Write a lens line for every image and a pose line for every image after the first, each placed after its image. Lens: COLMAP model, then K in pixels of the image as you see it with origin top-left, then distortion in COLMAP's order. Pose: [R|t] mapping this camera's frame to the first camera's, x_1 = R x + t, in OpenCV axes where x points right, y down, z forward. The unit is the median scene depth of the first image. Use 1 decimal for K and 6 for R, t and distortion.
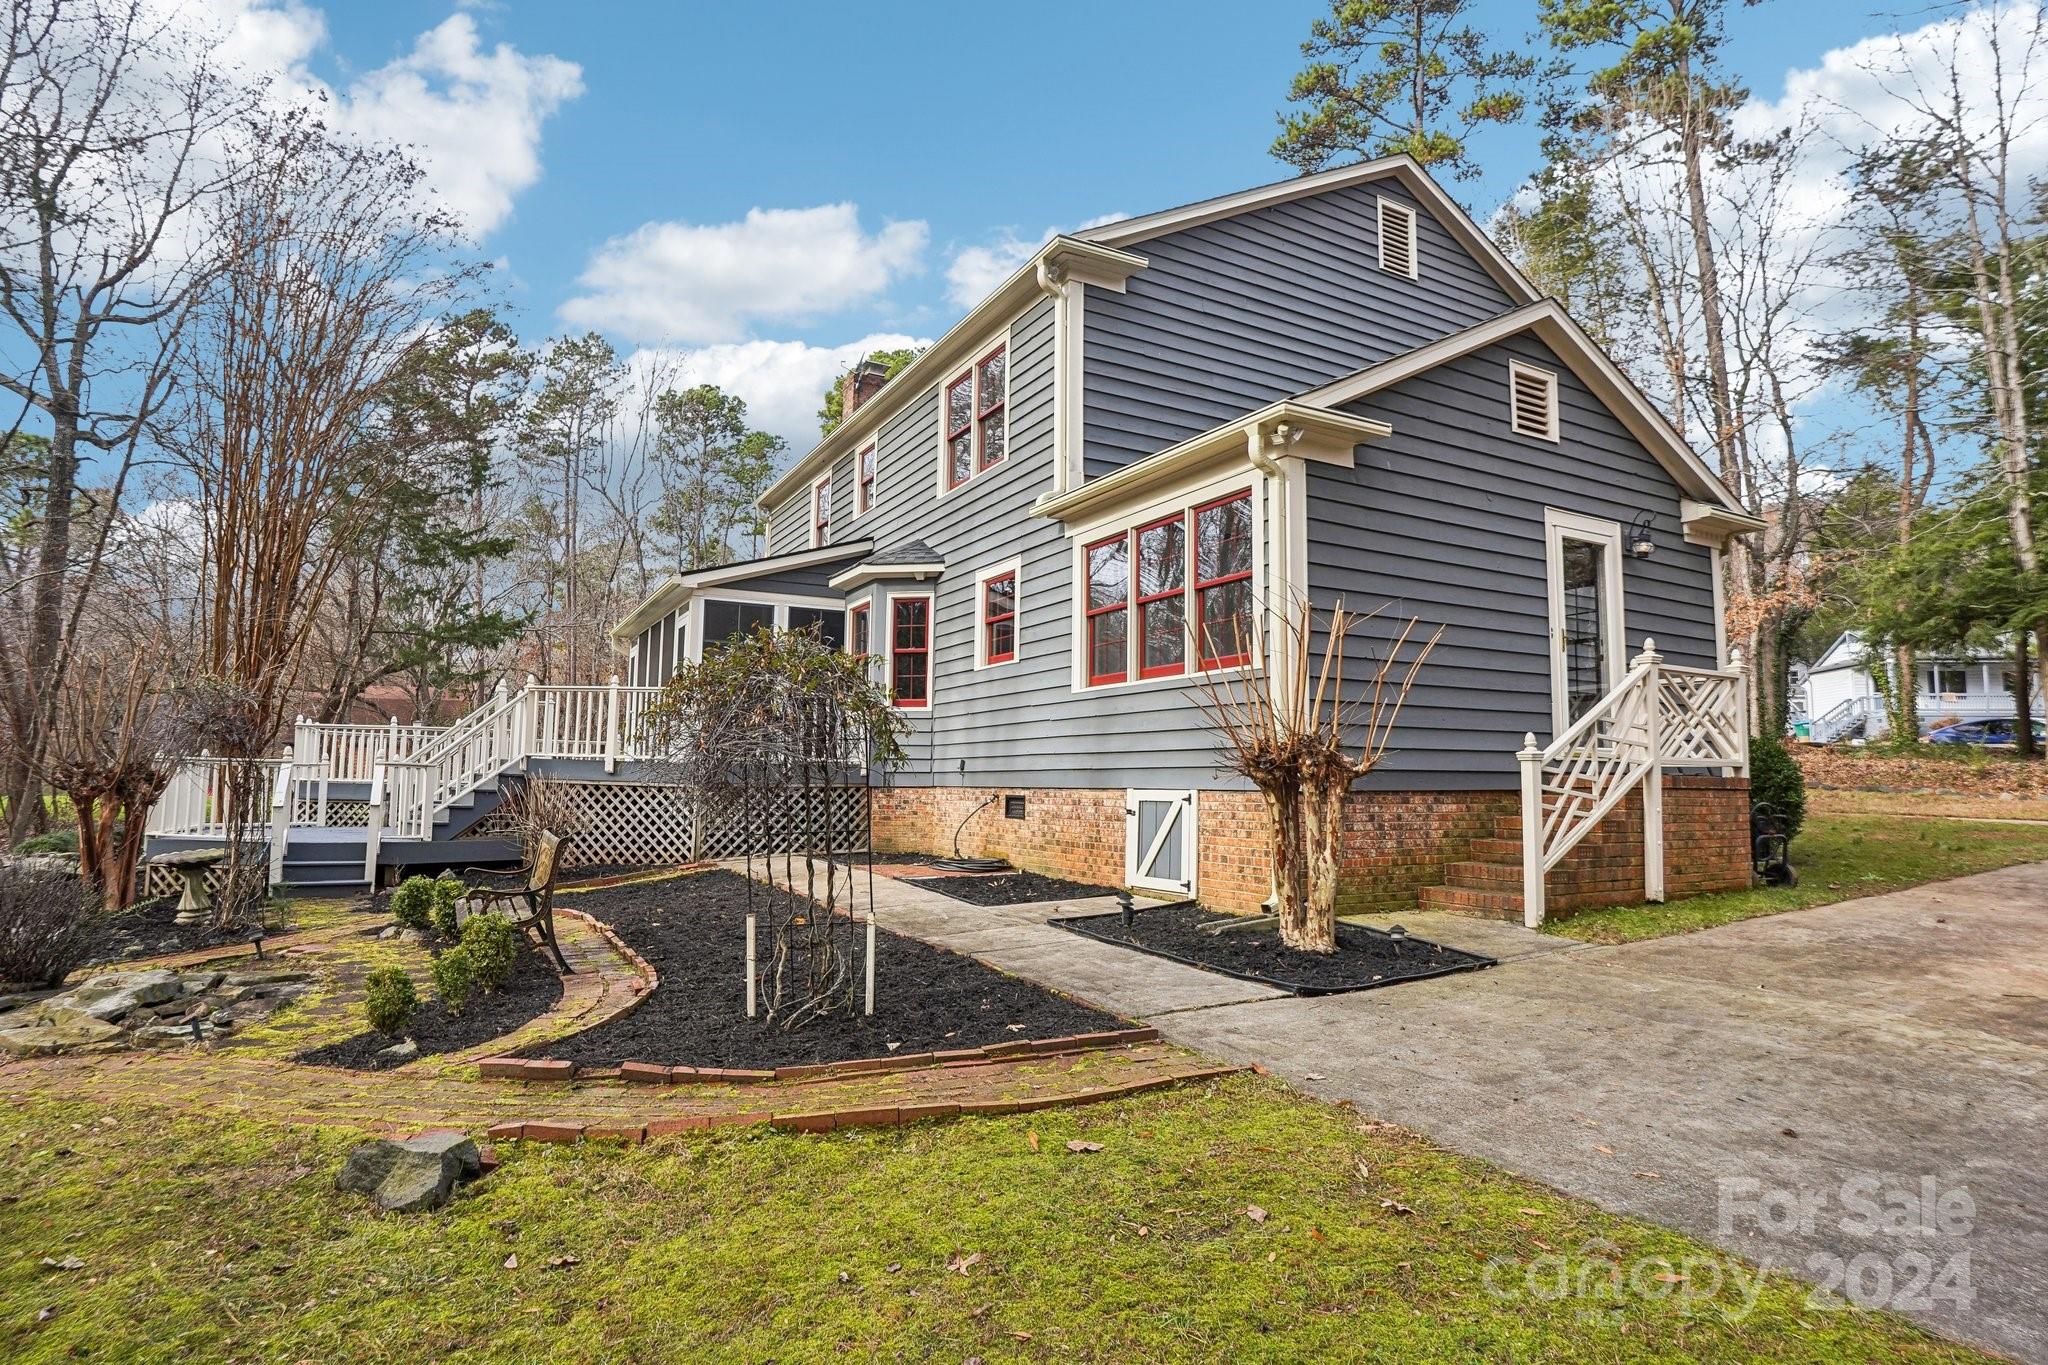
lens RADIAL K [[1086.6, 0, 1033.9], [0, 1086.6, 684.6], [0, 0, 1]] dist [-0.080004, 0.046144]
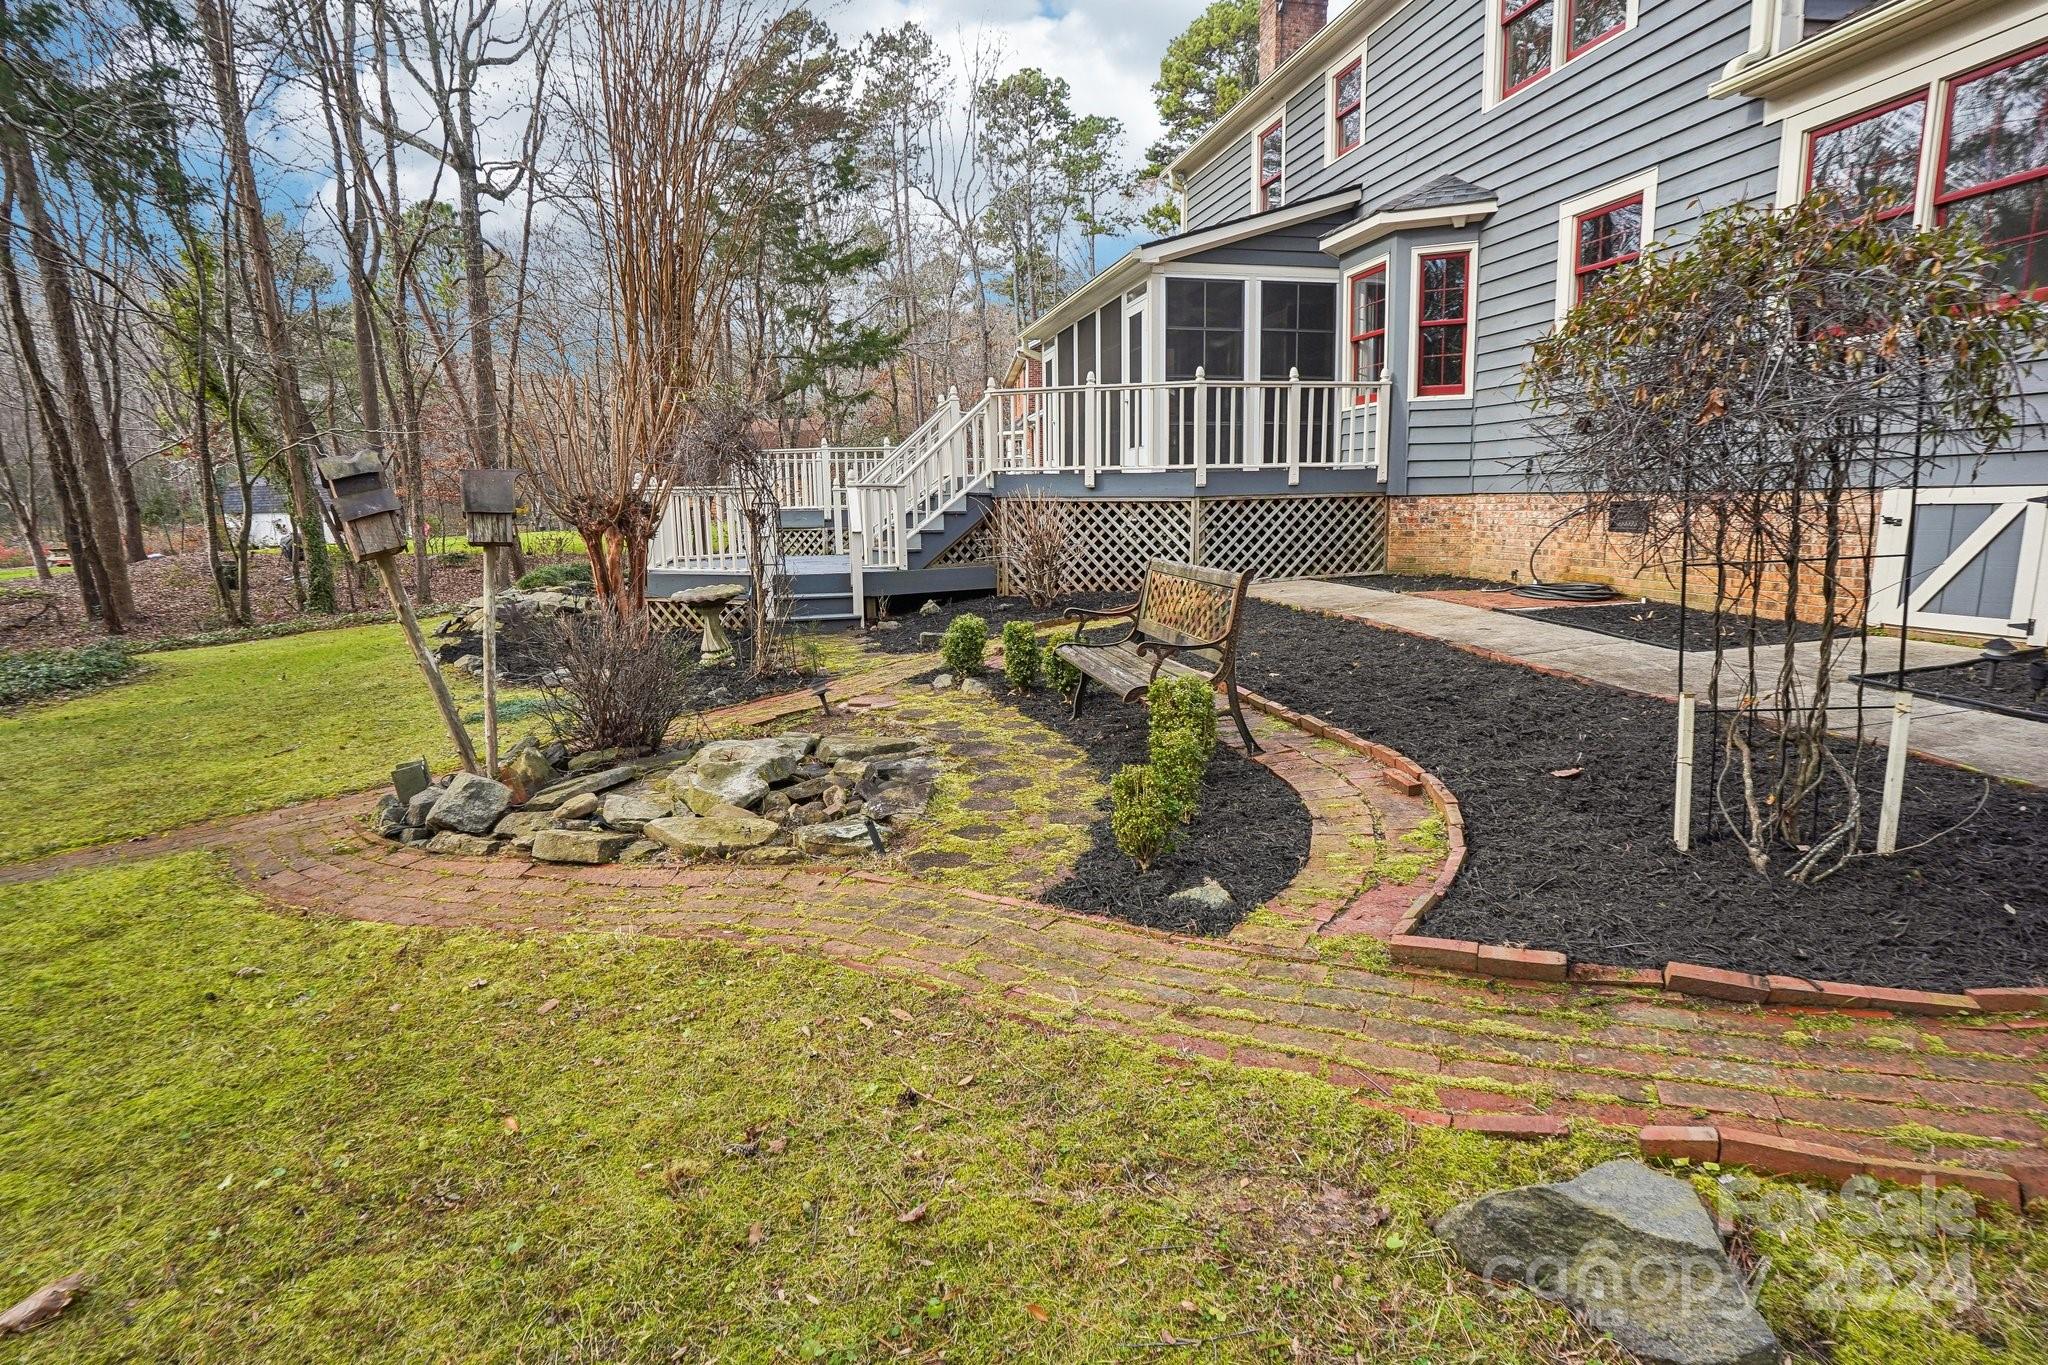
lens RADIAL K [[1086.6, 0, 1033.9], [0, 1086.6, 684.6], [0, 0, 1]] dist [-0.080004, 0.046144]
pose [[0.959307, 0.020278, -0.281637, -0.179488], [0.053227, 0.966550, 0.250895, 0.013384], [0.277304, -0.255676, 0.926139, 0.129620]]
